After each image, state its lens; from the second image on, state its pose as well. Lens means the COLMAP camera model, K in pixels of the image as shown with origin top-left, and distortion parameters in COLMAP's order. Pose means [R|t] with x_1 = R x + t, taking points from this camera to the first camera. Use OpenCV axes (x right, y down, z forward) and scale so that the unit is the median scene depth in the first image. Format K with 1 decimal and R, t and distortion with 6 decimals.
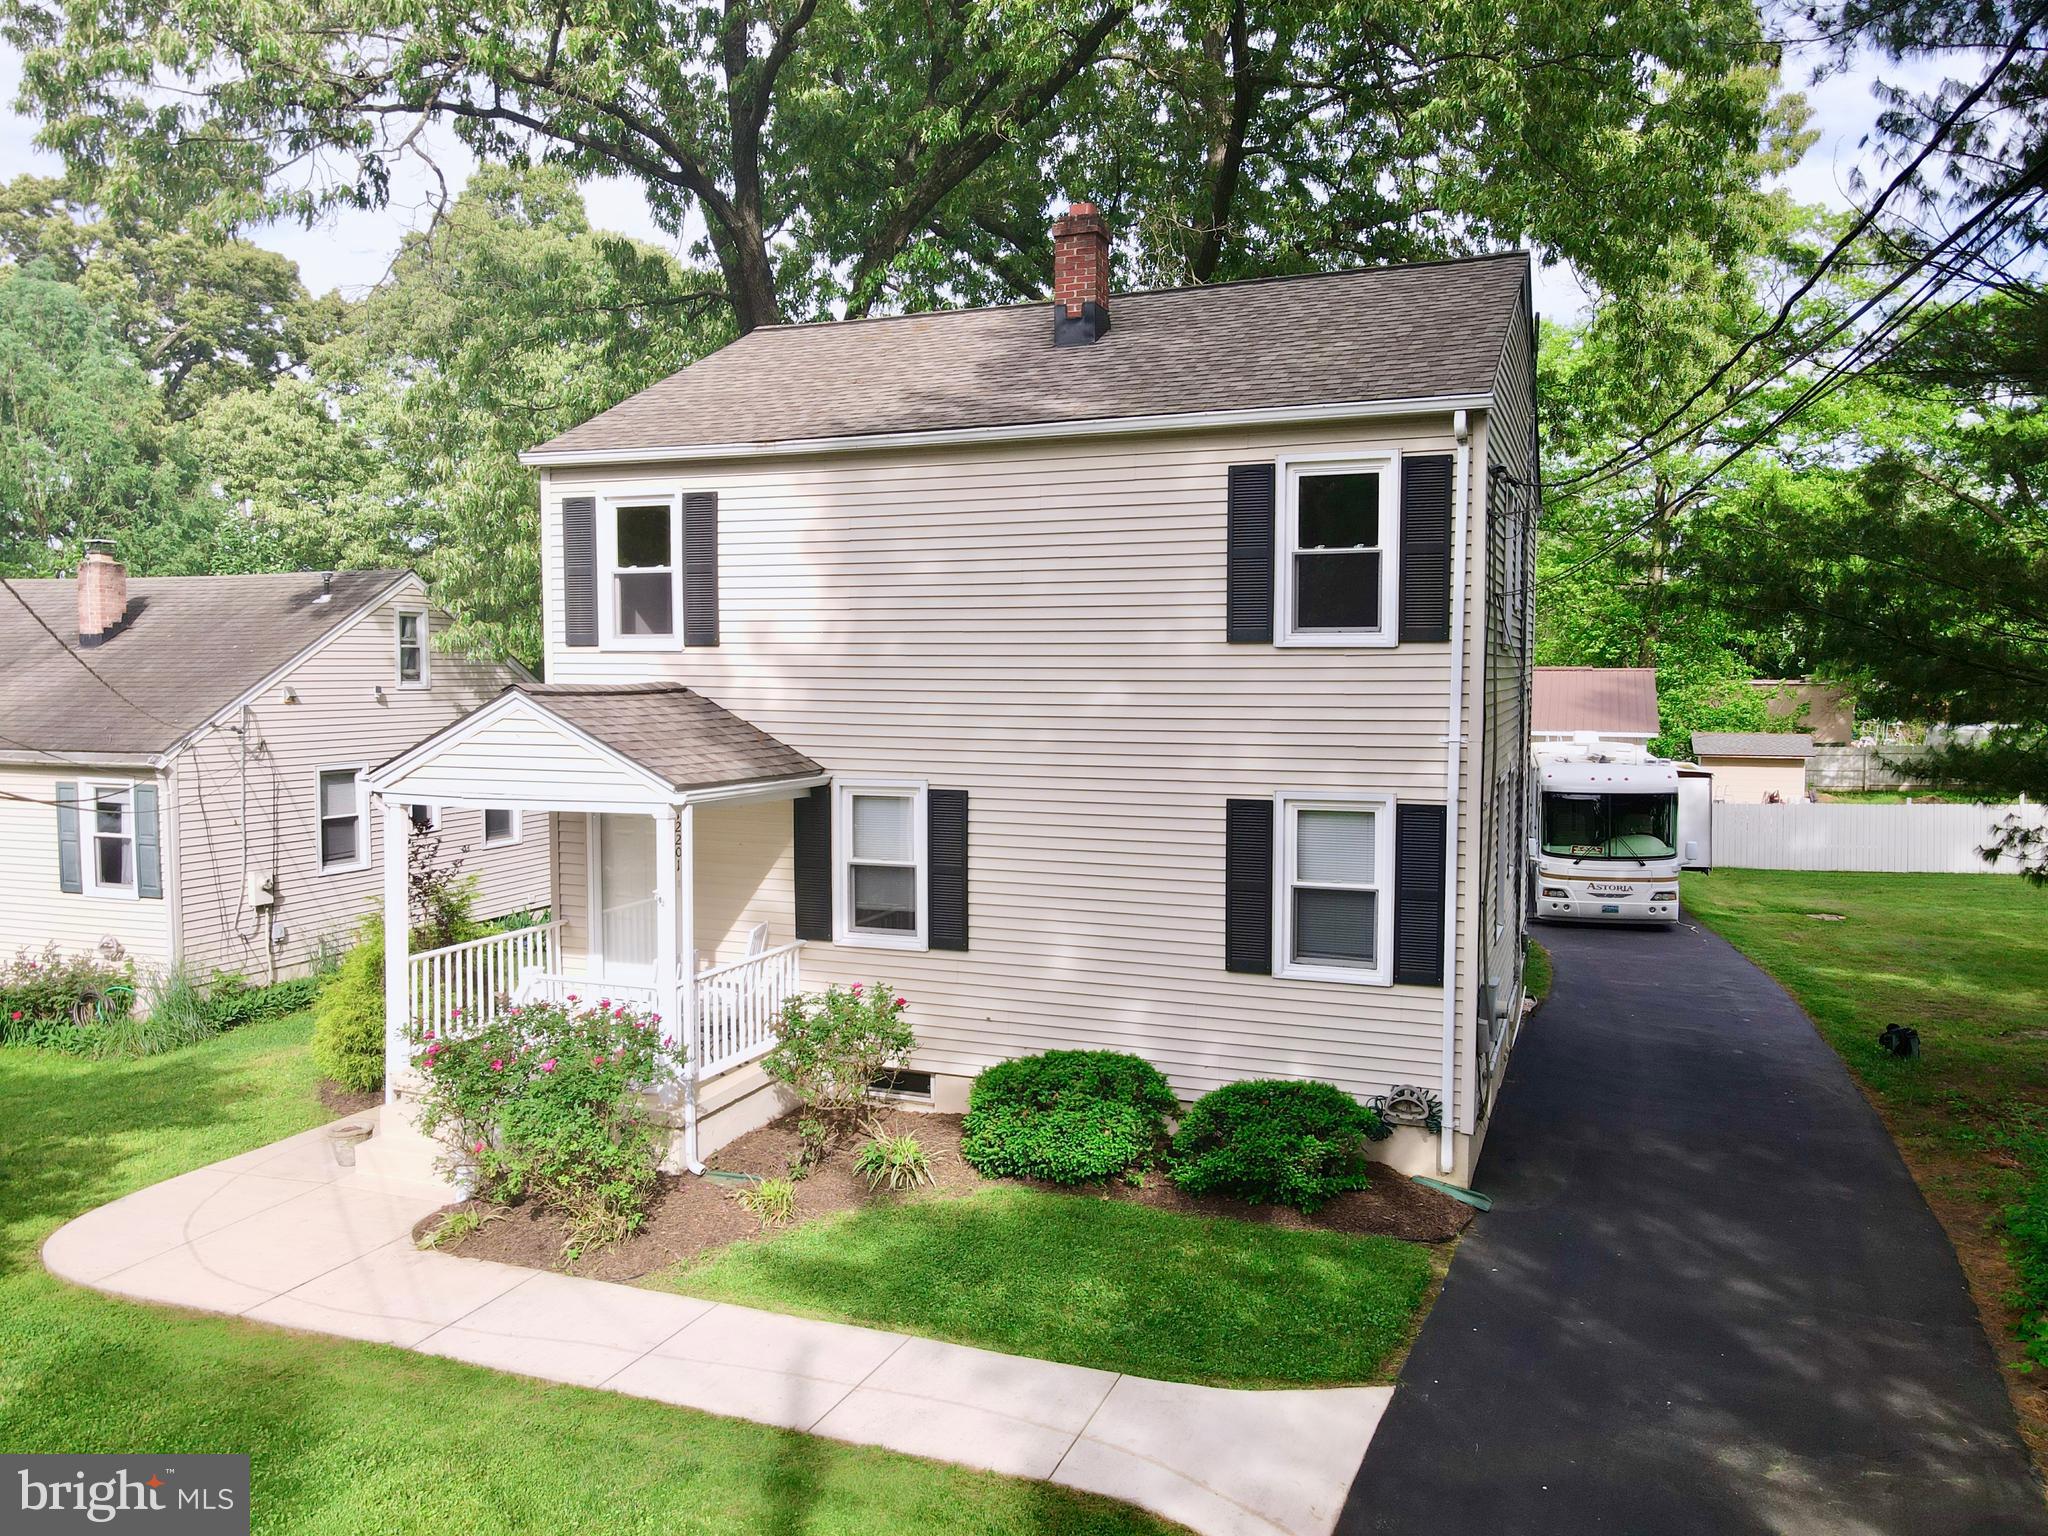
lens RADIAL K [[1490.2, 0, 1025.0], [0, 1490.2, 774.5], [0, 0, 1]] dist [0.006555, 0.003808]
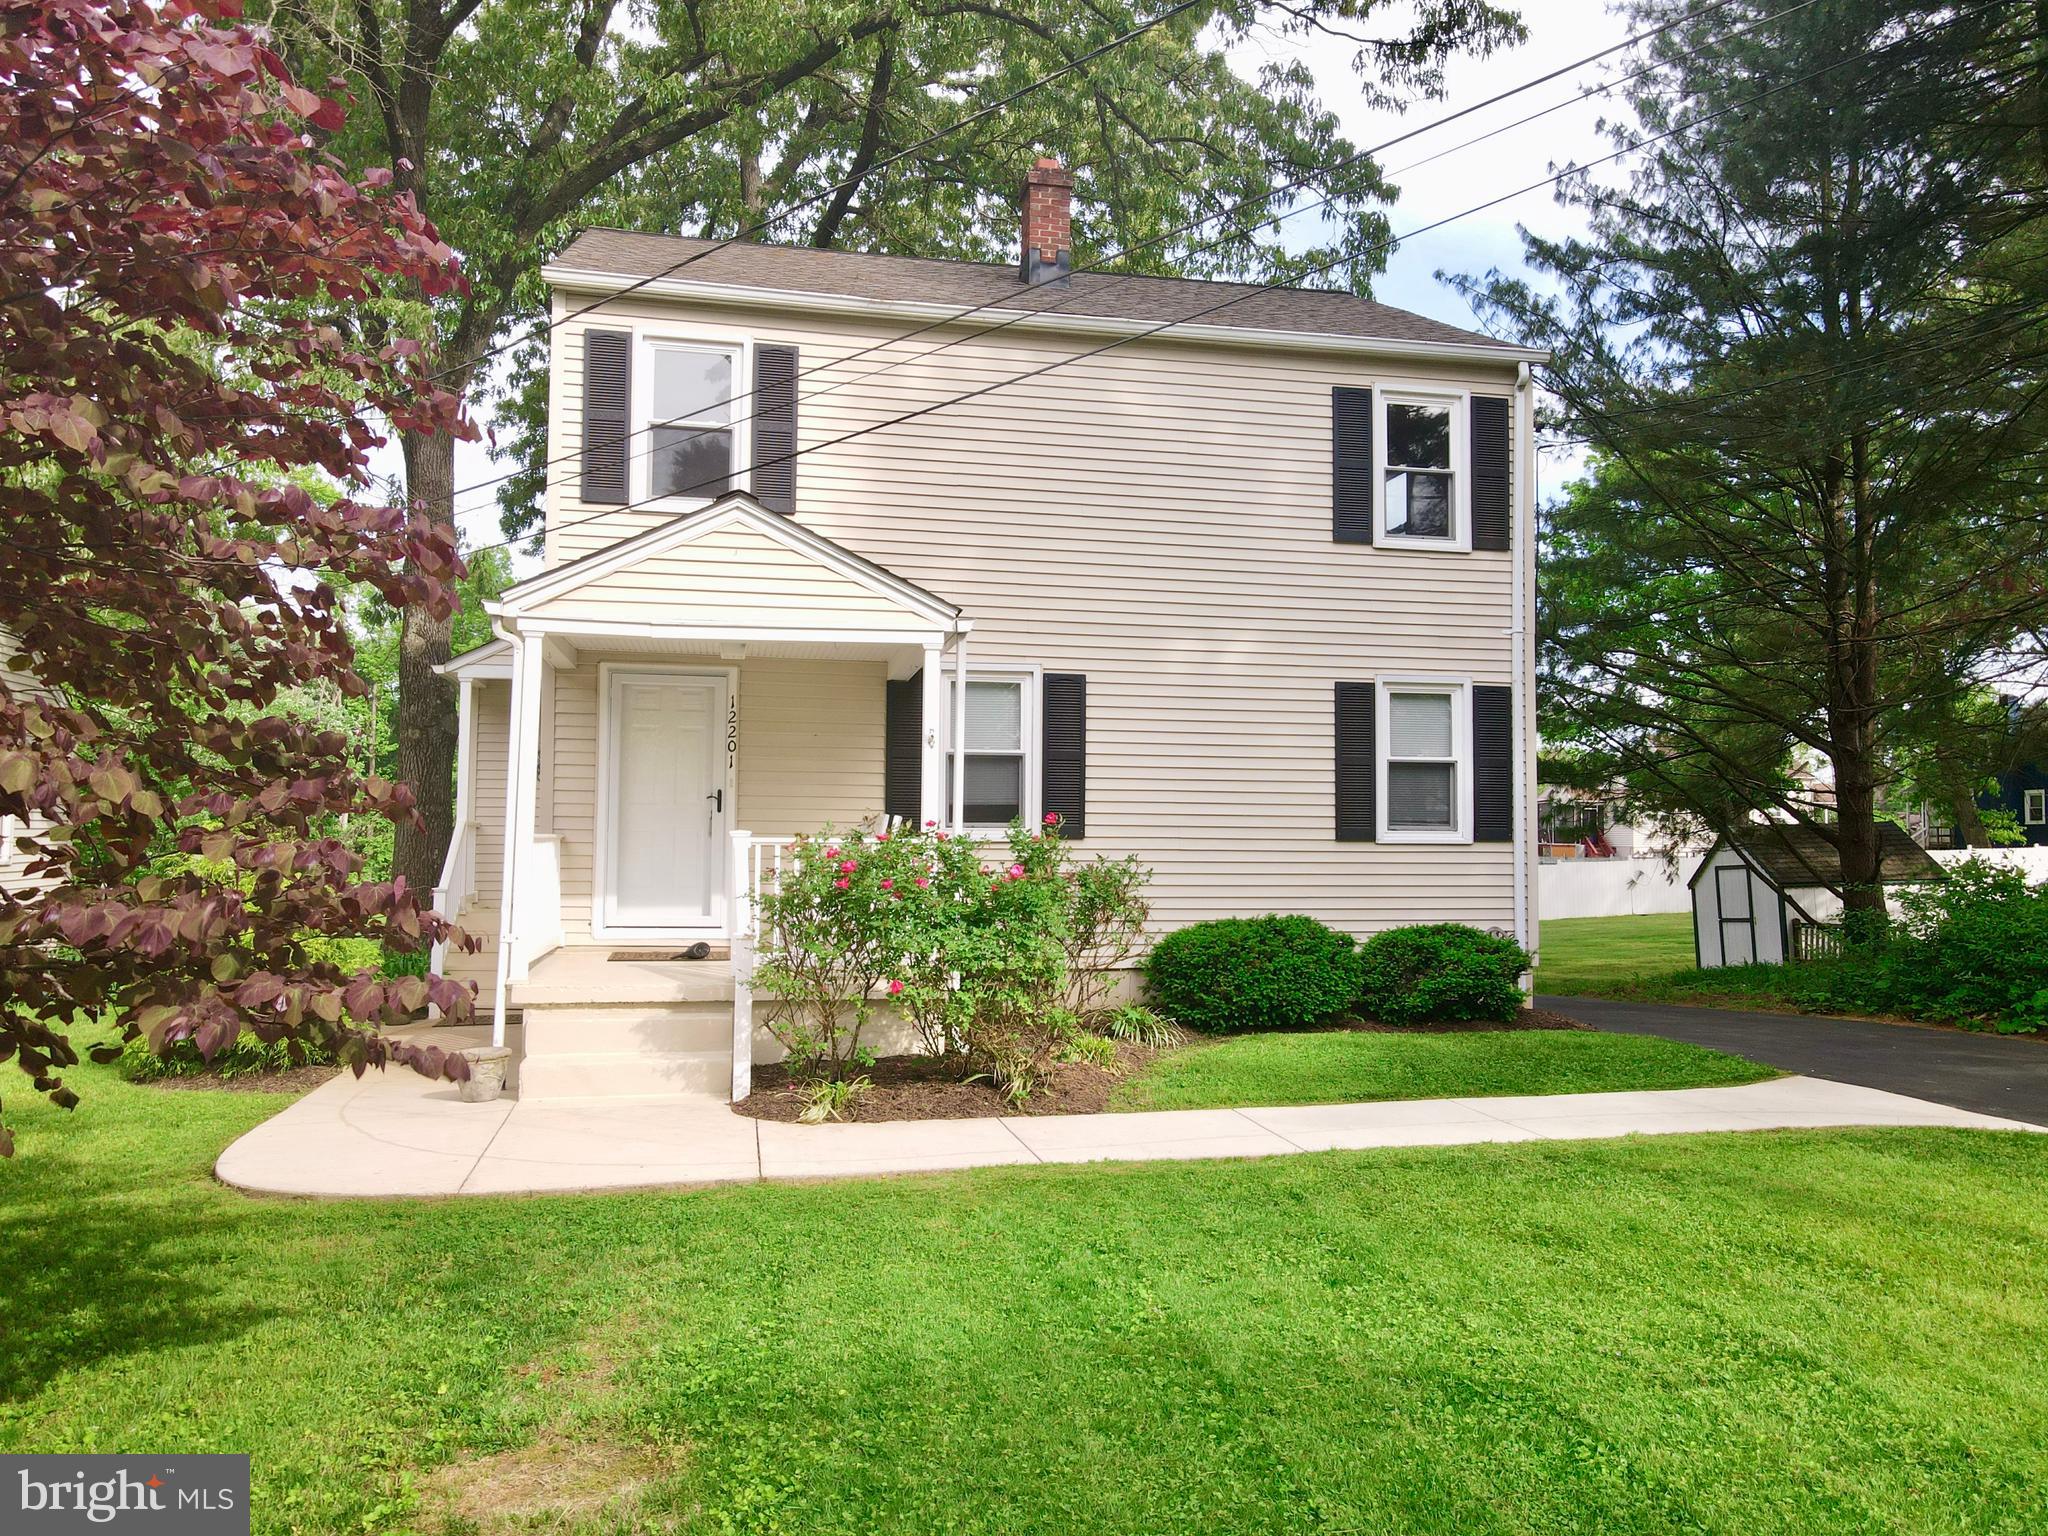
lens RADIAL K [[1490.2, 0, 1020.2], [0, 1490.2, 760.7], [0, 0, 1]] dist [0.006555, 0.003808]
pose [[0.832217, 0.034570, 0.553371, -0.666767], [0.033904, 0.993014, -0.113023, 0.191155], [-0.553412, 0.112821, 0.825231, 0.229411]]
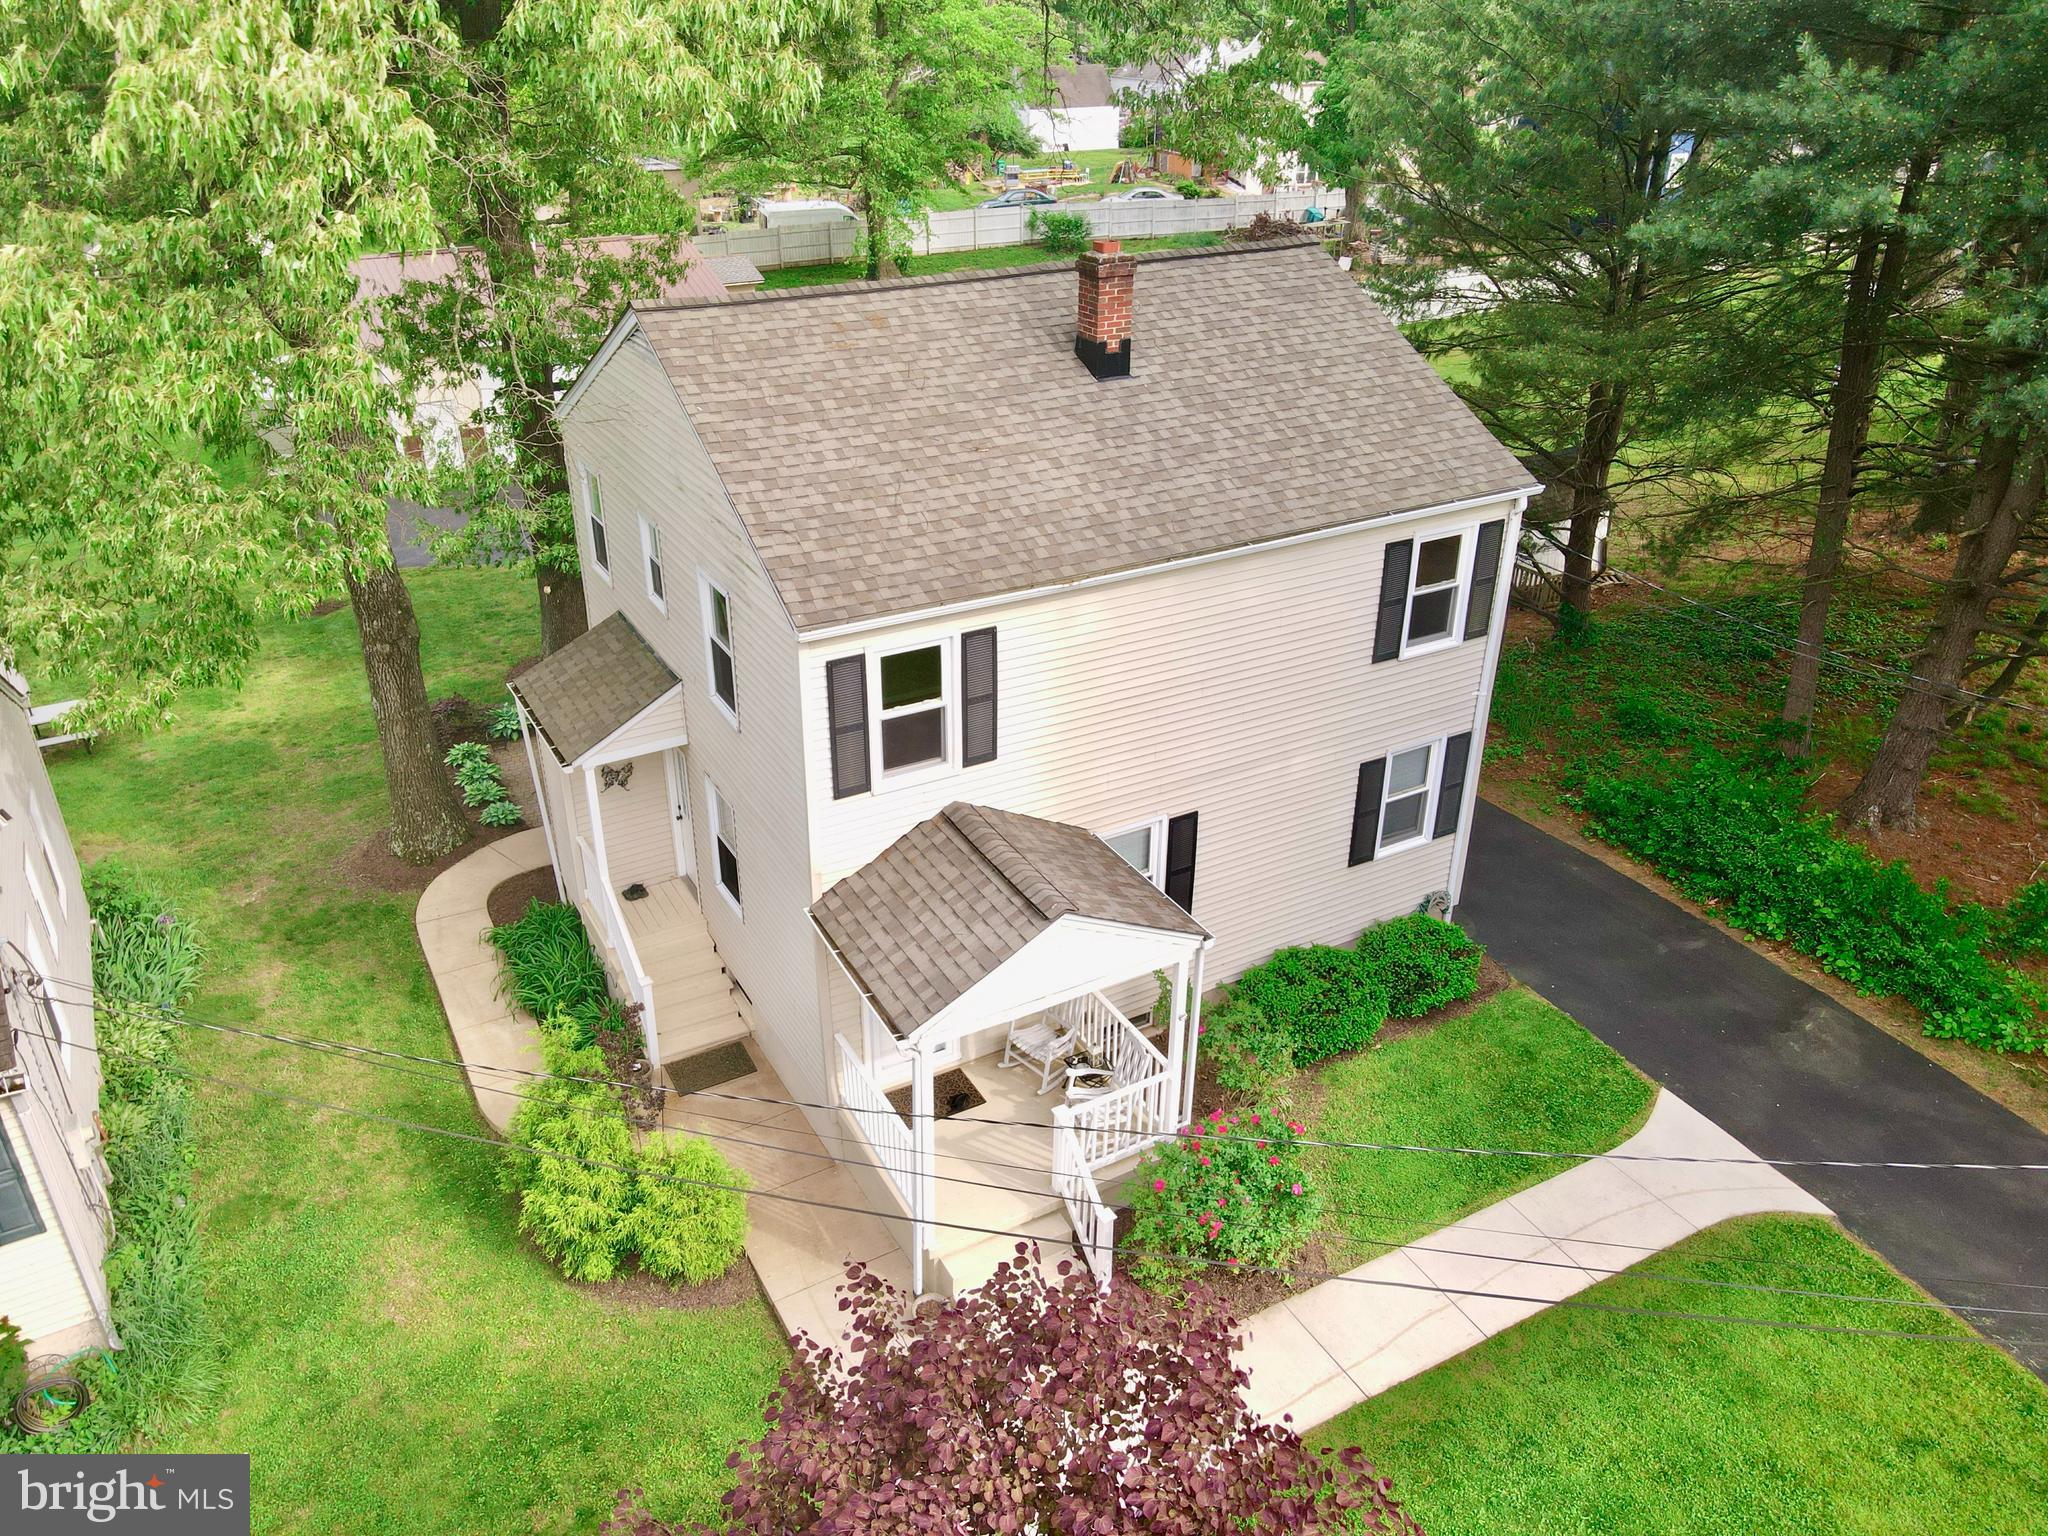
lens RADIAL K [[1490.2, 0, 1030.3], [0, 1490.2, 763.9], [0, 0, 1]] dist [0.006555, 0.003808]
pose [[0.628805, -0.357011, 0.690758, -1.054264], [0.052444, 0.905813, 0.420419, -0.602662], [-0.775792, -0.228136, 0.588303, 0.407607]]
